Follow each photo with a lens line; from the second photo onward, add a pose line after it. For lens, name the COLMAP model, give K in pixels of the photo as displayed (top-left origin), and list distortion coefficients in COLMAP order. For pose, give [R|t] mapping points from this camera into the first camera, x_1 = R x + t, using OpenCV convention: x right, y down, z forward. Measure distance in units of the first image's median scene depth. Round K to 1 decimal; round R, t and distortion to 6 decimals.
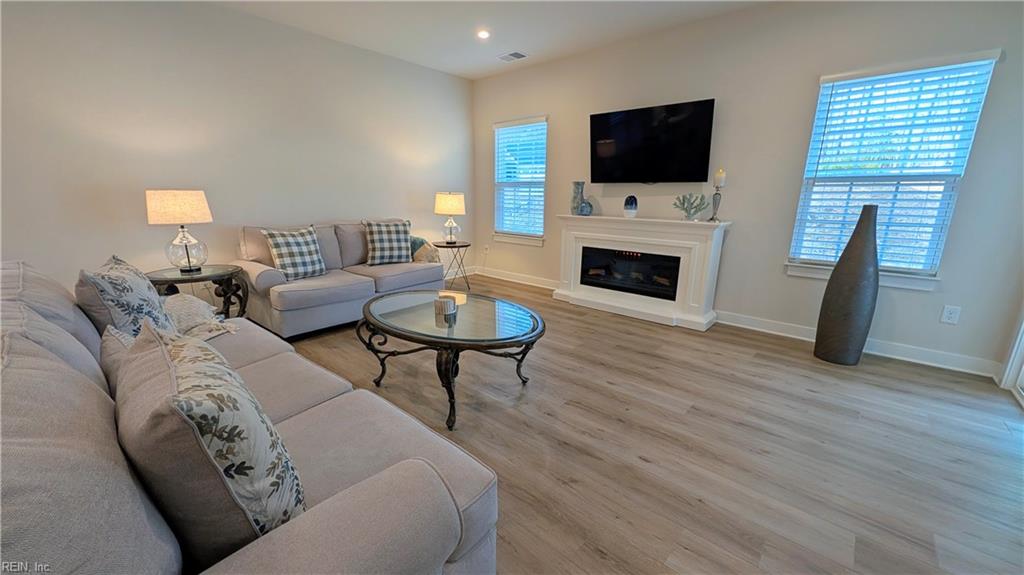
lens RADIAL K [[396.4, 0, 514.4], [0, 396.4, 289.6], [0, 0, 1]] dist [0.002638, 0.000570]
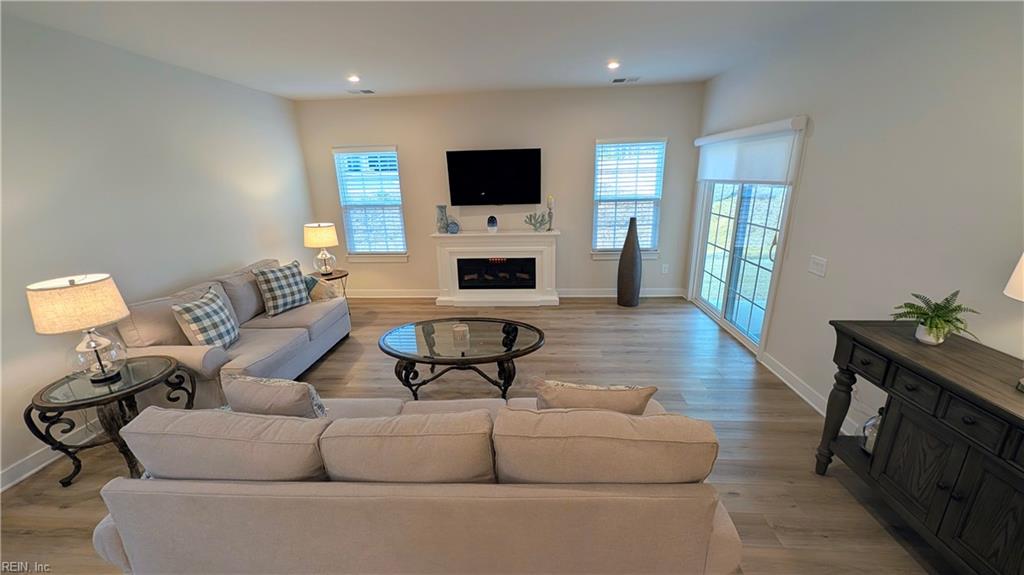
lens RADIAL K [[396.4, 0, 504.2], [0, 396.4, 290.3], [0, 0, 1]] dist [0.002638, 0.000570]
pose [[0.788926, -0.203295, 0.579886, -0.466508], [0.176244, 0.978900, 0.103403, -0.120924], [-0.588672, 0.020624, 0.808109, -0.075945]]
